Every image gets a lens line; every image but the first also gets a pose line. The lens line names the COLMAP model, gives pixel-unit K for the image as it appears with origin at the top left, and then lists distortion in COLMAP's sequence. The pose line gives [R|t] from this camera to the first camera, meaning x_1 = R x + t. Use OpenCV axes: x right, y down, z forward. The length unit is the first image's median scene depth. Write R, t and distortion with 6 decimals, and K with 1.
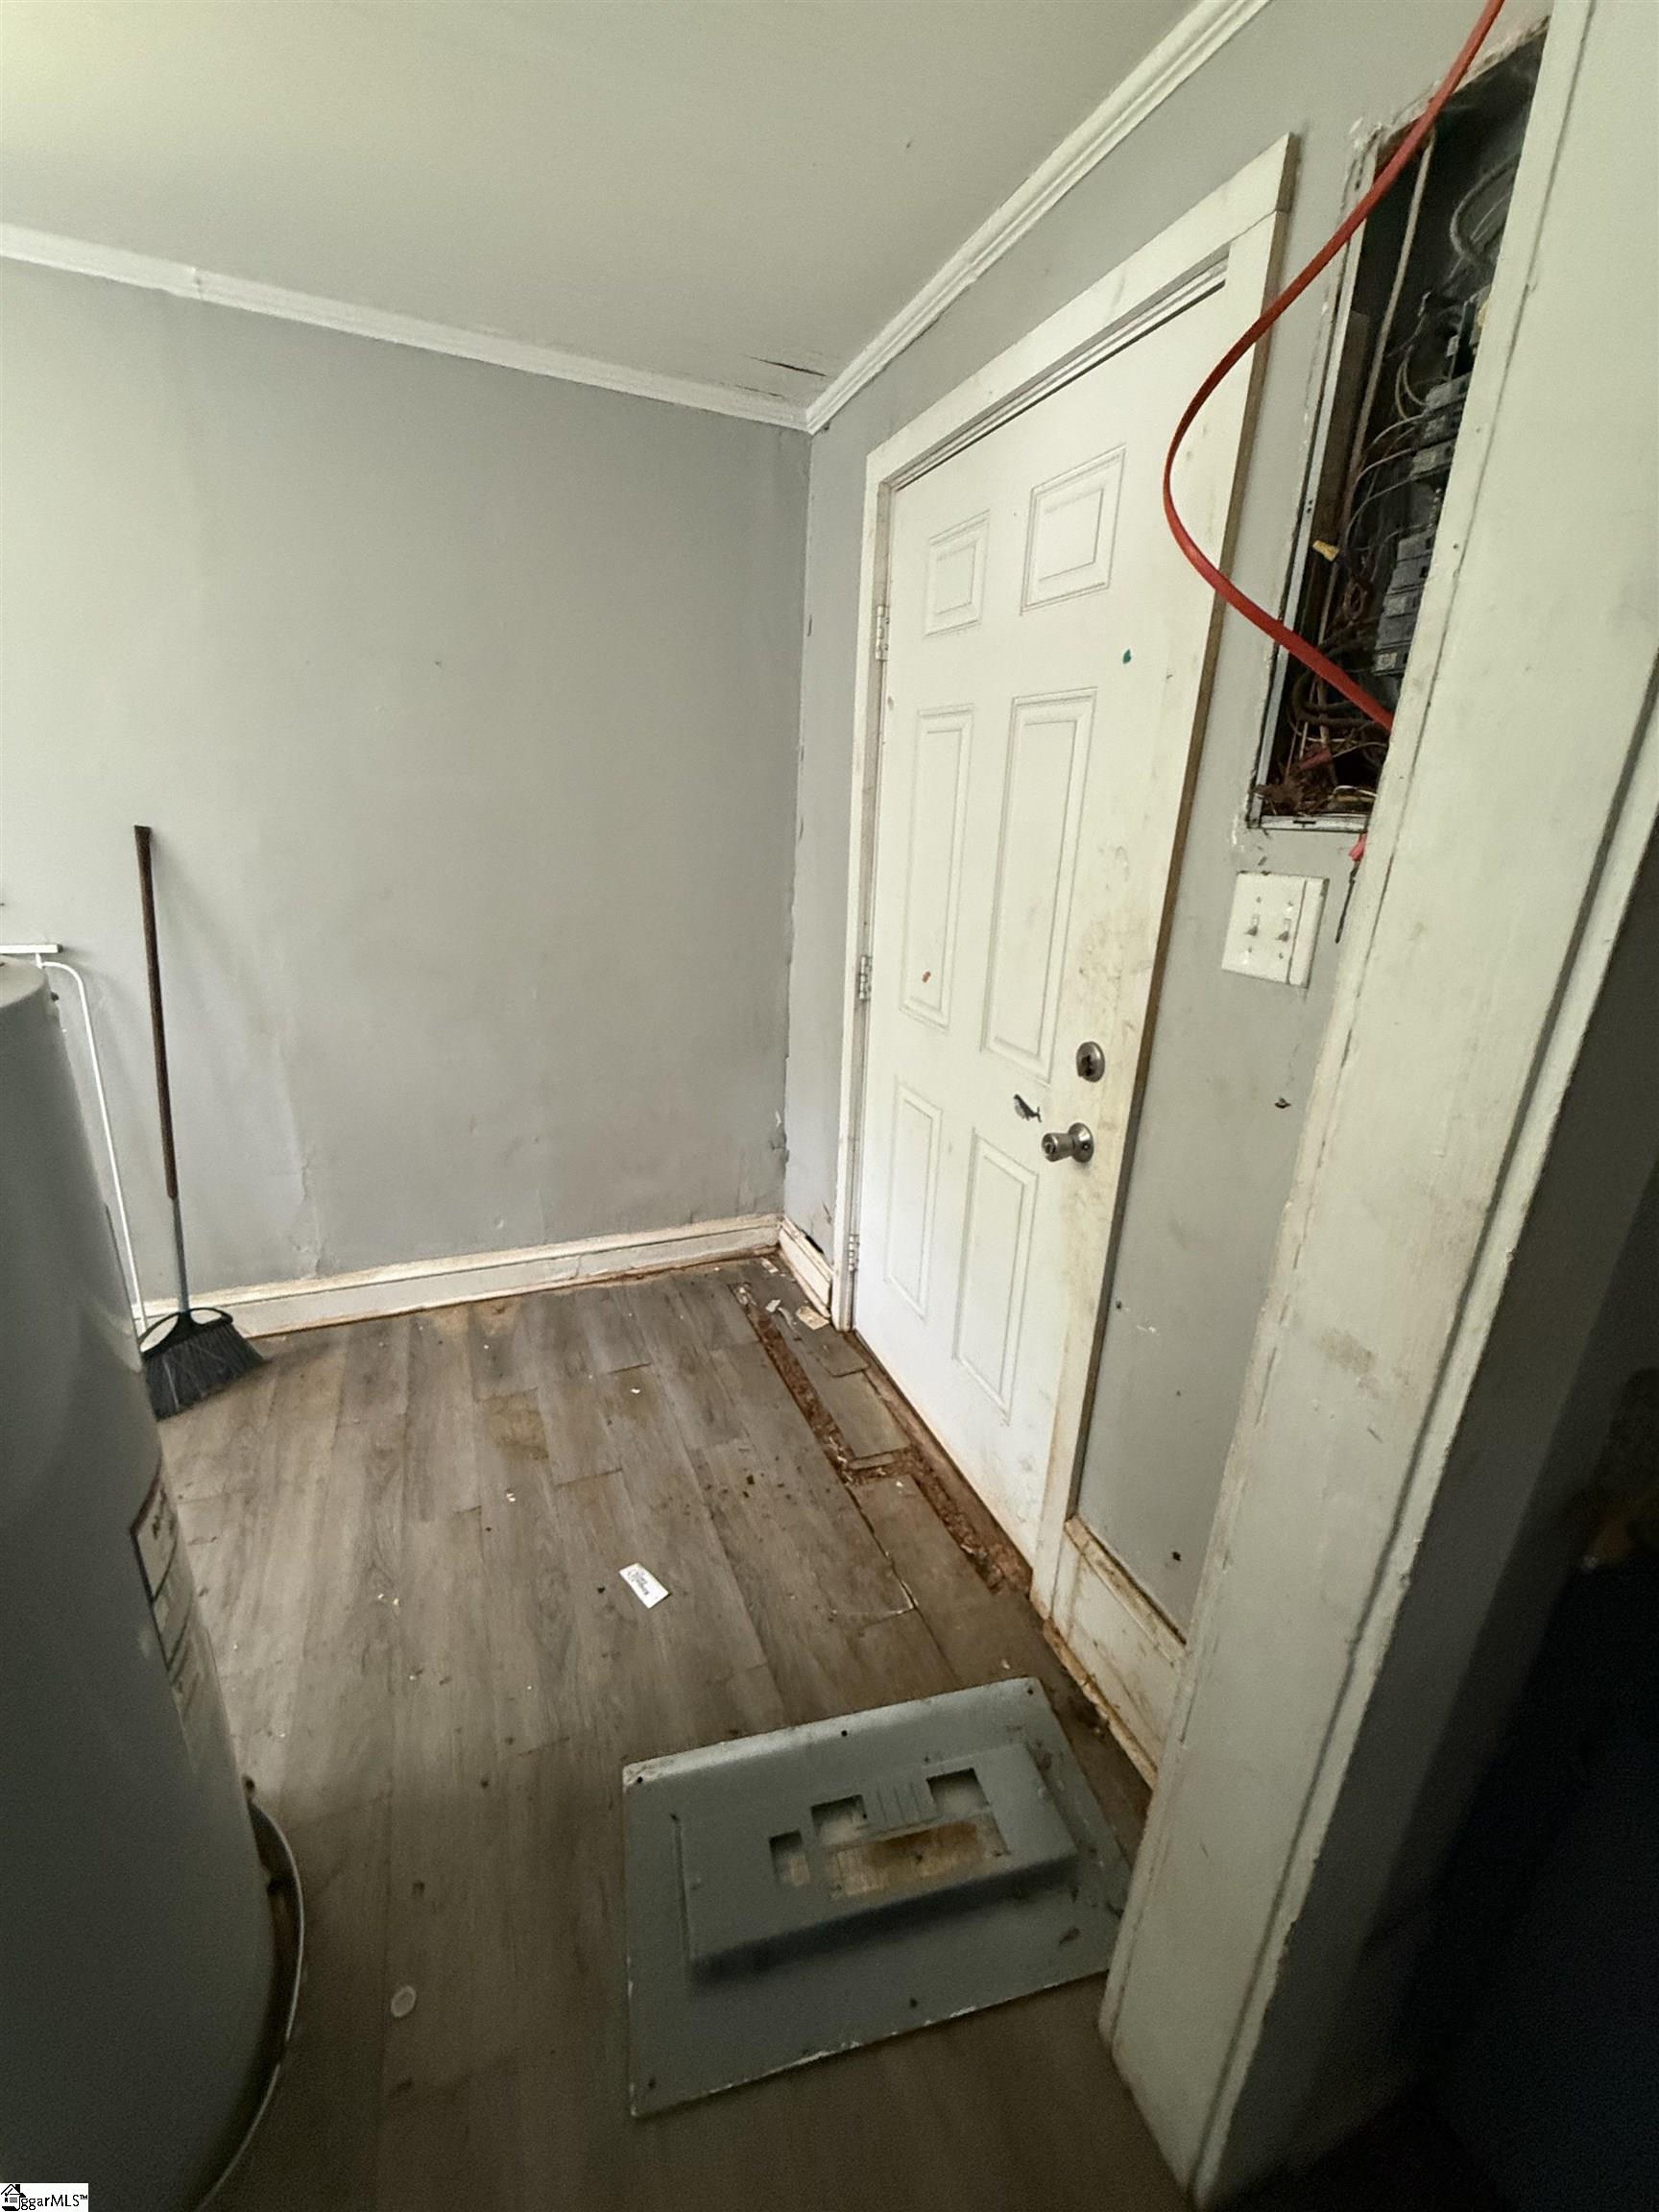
lens RADIAL K [[889.5, 0, 829.5], [0, 889.5, 1106.0], [0, 0, 1]] dist [-0.001163, -0.000122]
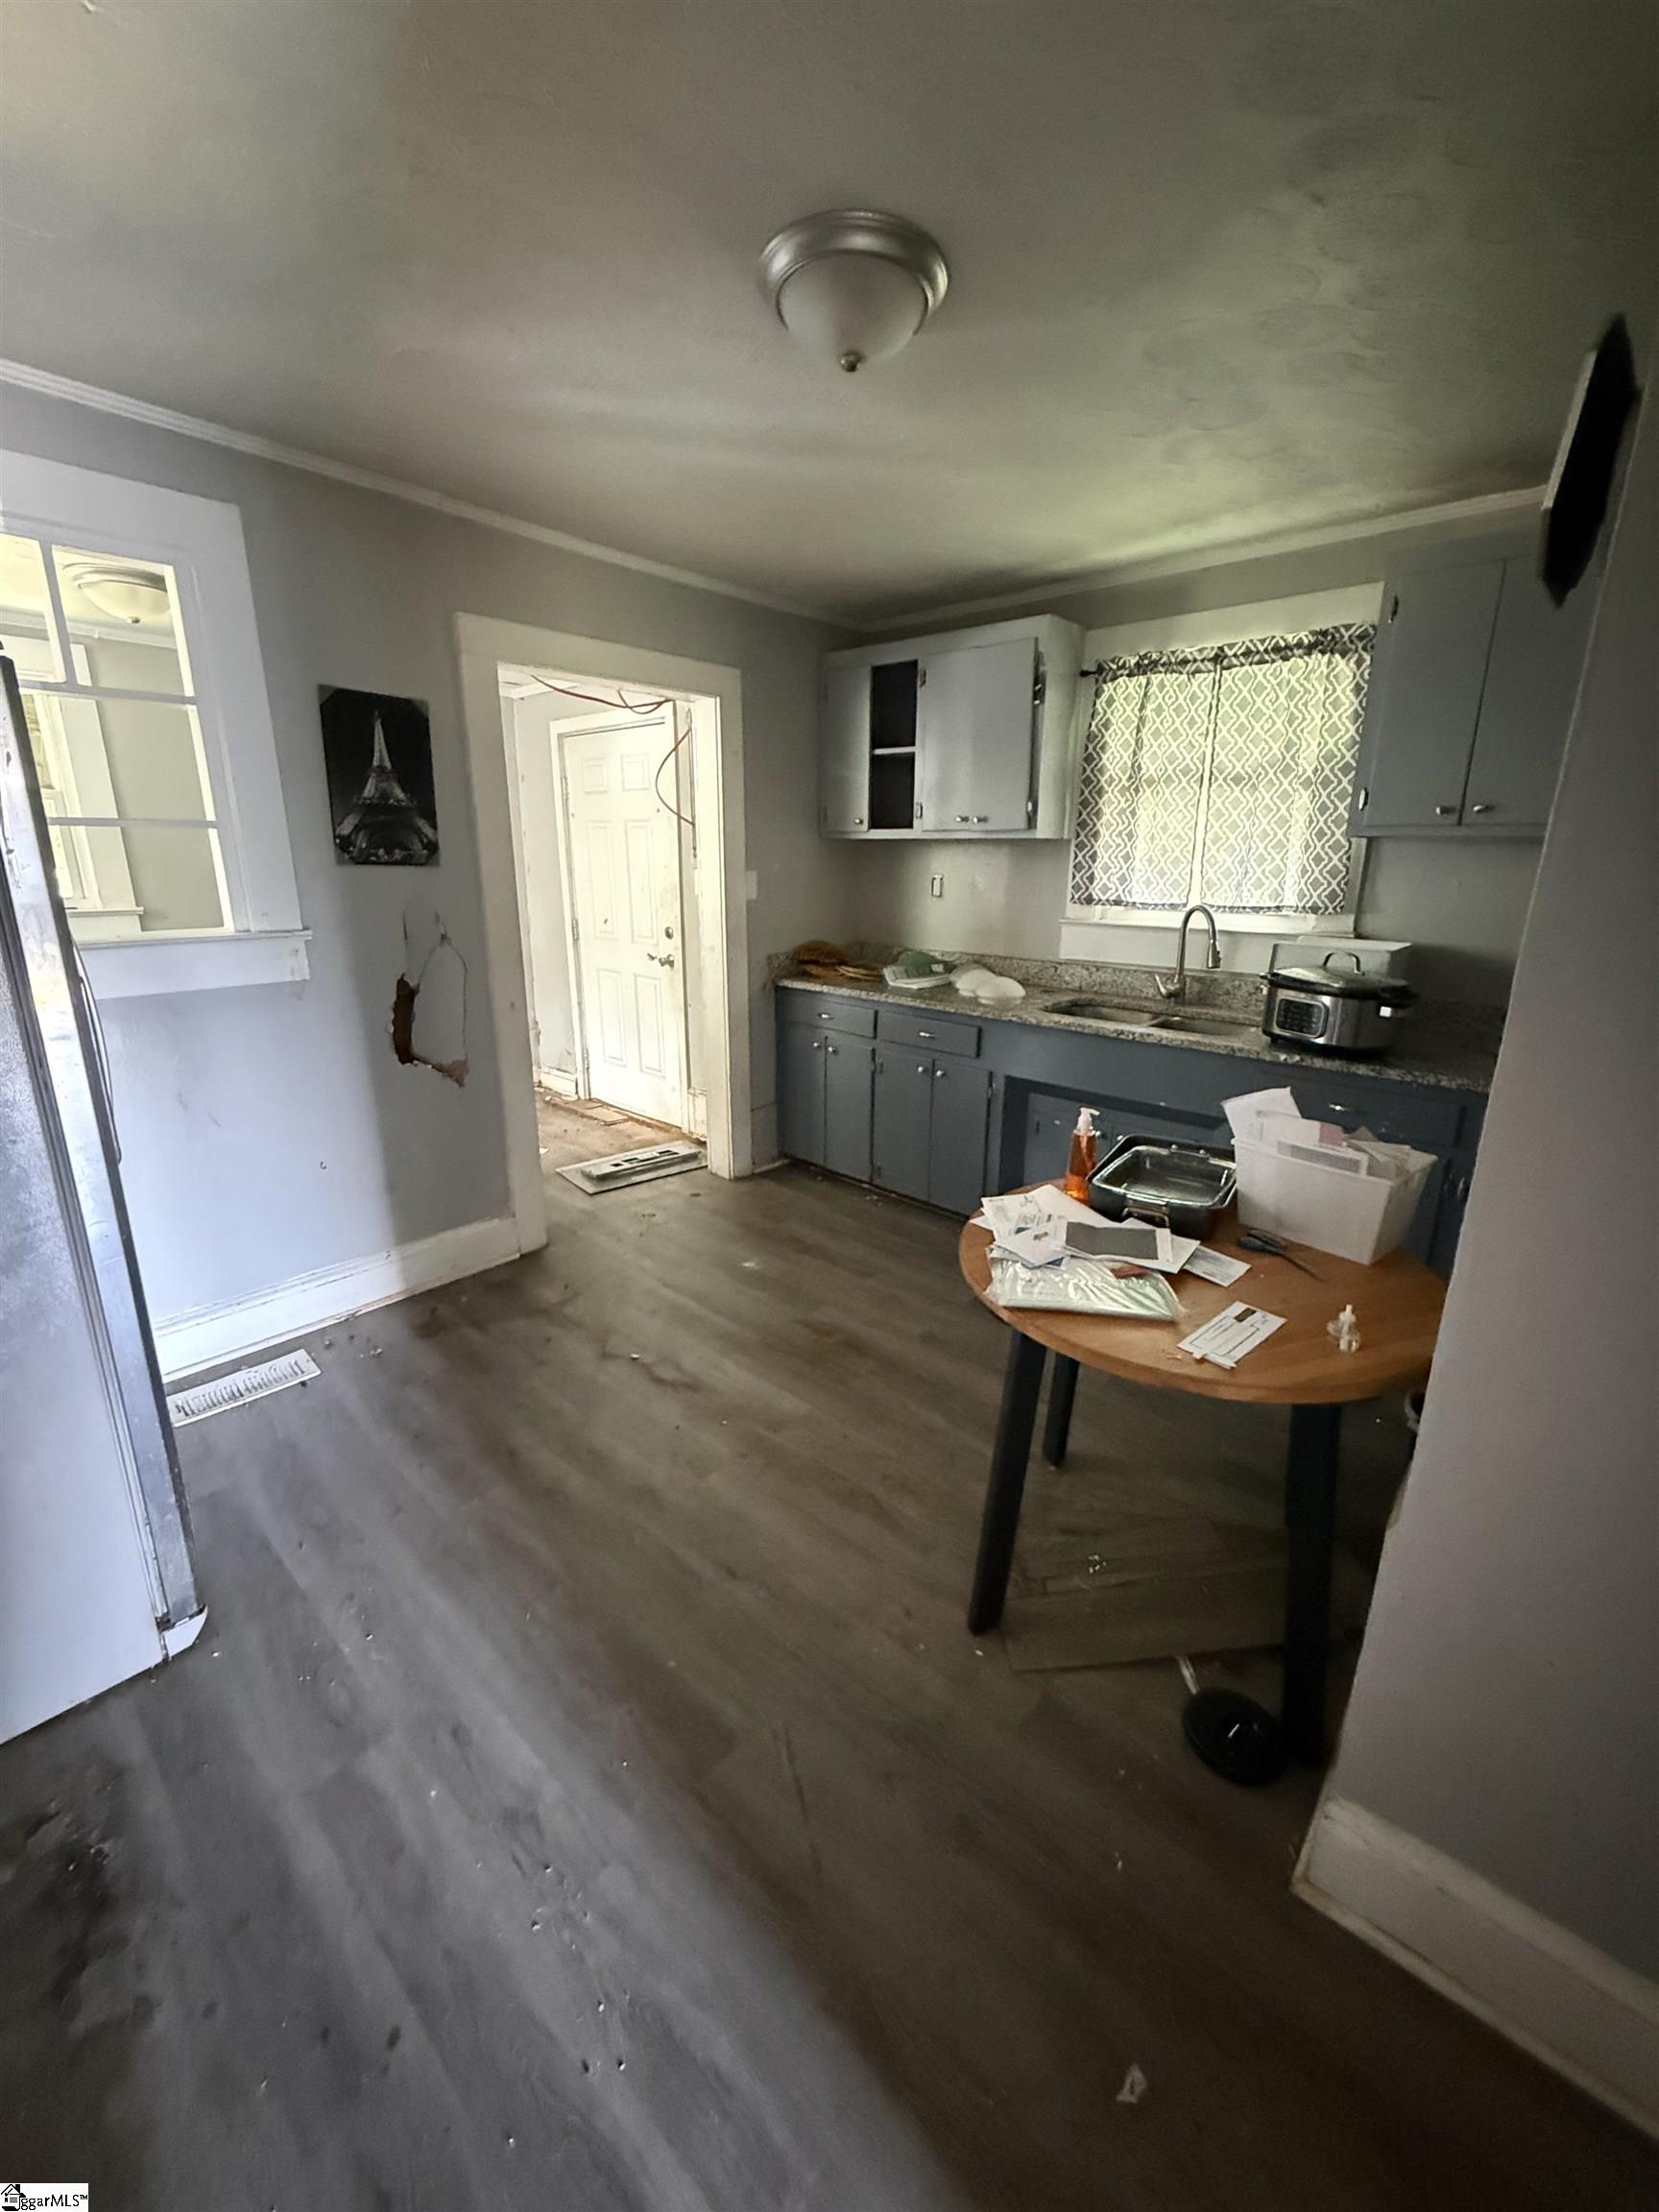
lens RADIAL K [[881.0, 0, 833.9], [0, 881.0, 1096.6], [0, 0, 1]] dist [-0.002255, 0.000653]
pose [[0.903936, -0.148248, 0.401151, -0.476198], [0.163214, 0.986586, -0.003179, 0.568568], [-0.395298, 0.068348, 0.916006, -1.890790]]
